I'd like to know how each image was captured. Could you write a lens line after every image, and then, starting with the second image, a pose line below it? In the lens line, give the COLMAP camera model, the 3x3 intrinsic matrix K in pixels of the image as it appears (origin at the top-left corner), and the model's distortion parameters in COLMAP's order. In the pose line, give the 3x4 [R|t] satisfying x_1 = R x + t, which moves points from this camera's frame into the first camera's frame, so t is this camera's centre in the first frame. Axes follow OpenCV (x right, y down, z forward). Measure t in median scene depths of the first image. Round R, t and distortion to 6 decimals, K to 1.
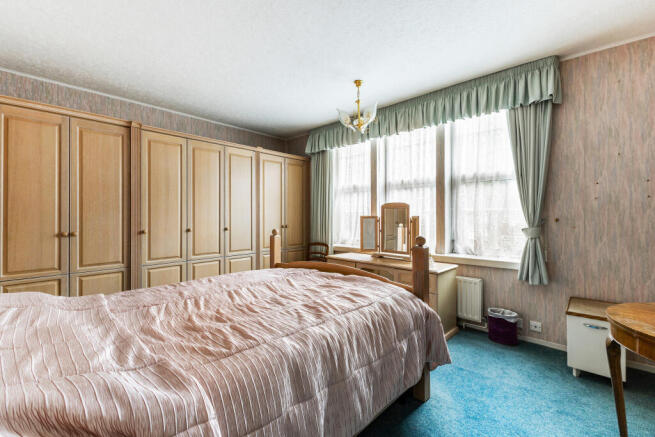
lens RADIAL K [[294.3, 0, 313.2], [0, 294.3, 219.9], [0, 0, 1]] dist [0.001550, 0.000021]
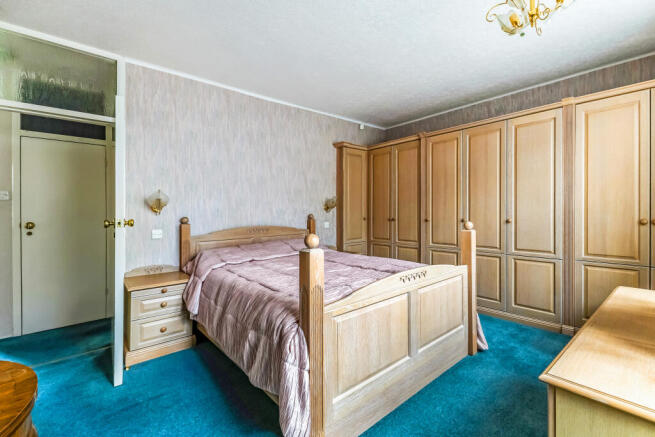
lens RADIAL K [[286.2, 0, 325.7], [0, 286.2, 211.4], [0, 0, 1]] dist [-0.000170, -0.000456]
pose [[-0.097044, 0.009061, -0.995239, 0.550815], [0.009420, 0.999922, 0.008185, -0.007250], [0.995236, -0.008581, -0.097122, 0.574752]]
